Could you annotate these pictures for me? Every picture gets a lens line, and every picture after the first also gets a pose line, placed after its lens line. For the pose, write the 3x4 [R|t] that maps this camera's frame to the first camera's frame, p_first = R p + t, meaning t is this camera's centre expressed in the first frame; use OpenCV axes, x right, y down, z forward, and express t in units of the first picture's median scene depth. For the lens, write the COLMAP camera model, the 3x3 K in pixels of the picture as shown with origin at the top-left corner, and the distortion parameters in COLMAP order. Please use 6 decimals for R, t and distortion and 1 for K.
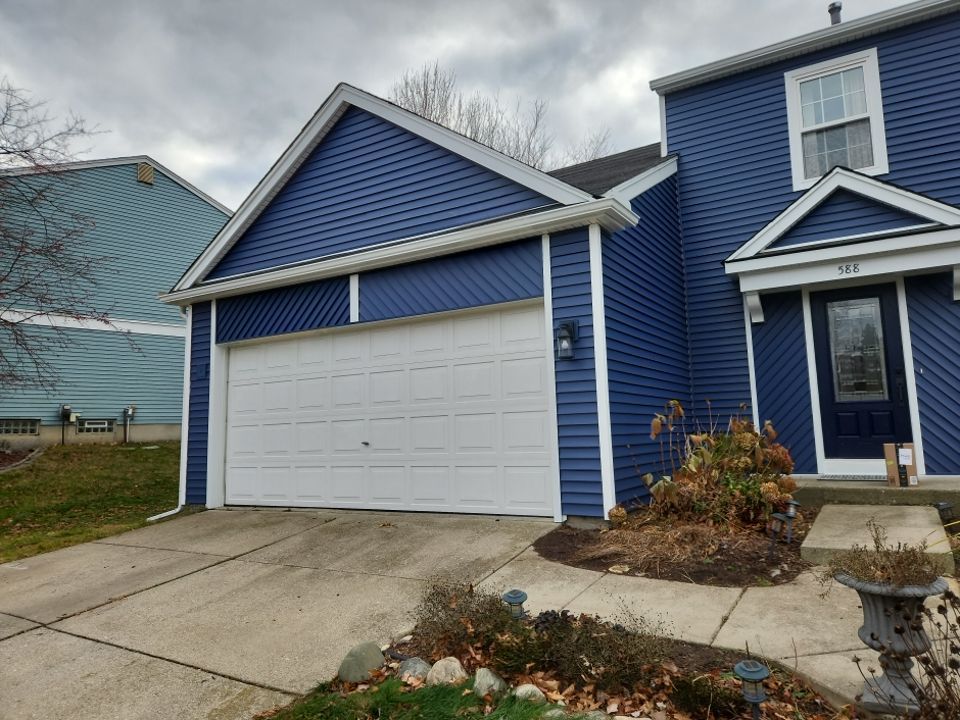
lens RADIAL K [[640.9, 0, 502.7], [0, 640.9, 358.0], [0, 0, 1]] dist [0.034836, -0.001671]
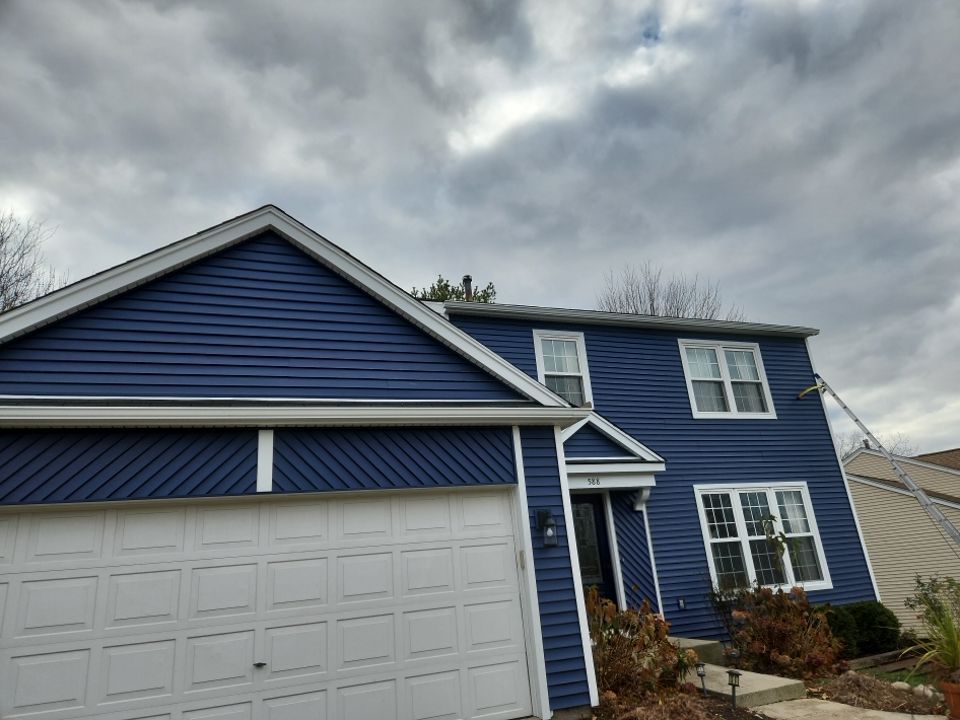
lens RADIAL K [[640.9, 0, 502.7], [0, 640.9, 358.0], [0, 0, 1]] dist [0.034836, -0.001671]
pose [[0.622935, 0.237396, 0.745383, -0.664799], [-0.012768, 0.955800, -0.293741, 0.014273], [-0.782169, 0.173465, 0.598432, 0.293064]]
